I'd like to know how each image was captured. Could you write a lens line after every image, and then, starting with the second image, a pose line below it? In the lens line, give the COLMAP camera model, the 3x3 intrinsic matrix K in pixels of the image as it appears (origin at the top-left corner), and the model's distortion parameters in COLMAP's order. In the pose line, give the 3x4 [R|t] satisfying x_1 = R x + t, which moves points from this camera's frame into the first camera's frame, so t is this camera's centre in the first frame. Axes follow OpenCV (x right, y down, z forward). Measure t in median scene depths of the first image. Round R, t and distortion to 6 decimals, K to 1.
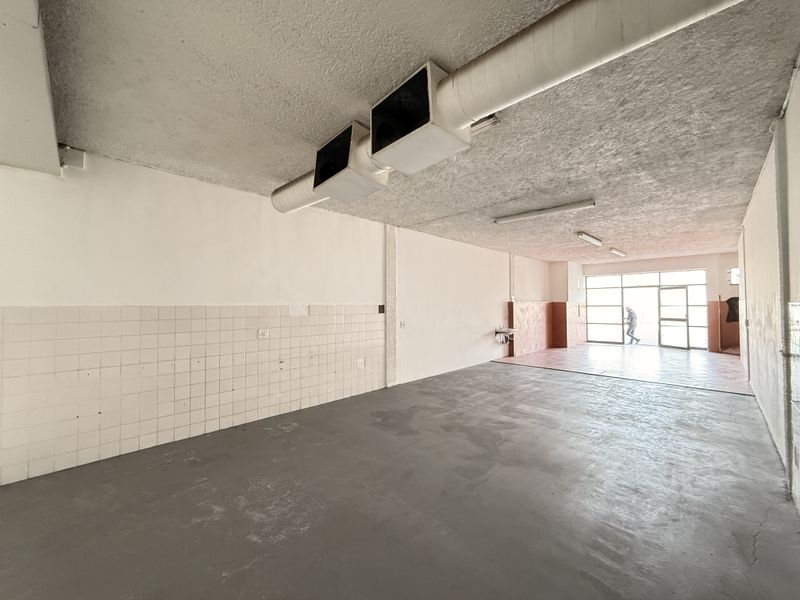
lens RADIAL K [[318.5, 0, 398.2], [0, 318.5, 299.2], [0, 0, 1]] dist [-0.000209, -0.000393]
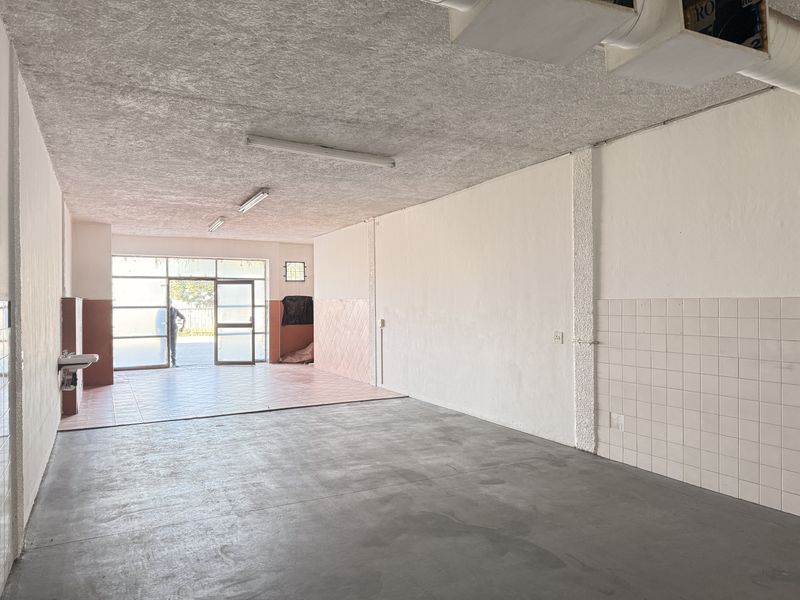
lens RADIAL K [[557.9, 0, 401.3], [0, 557.9, 303.2], [0, 0, 1]] dist [0.057788, -0.073661]
pose [[0.285326, 0.003748, 0.958423, -0.276585], [-0.013332, 0.999911, 0.000059, 0.008693], [-0.958338, -0.012795, 0.285350, 0.281122]]
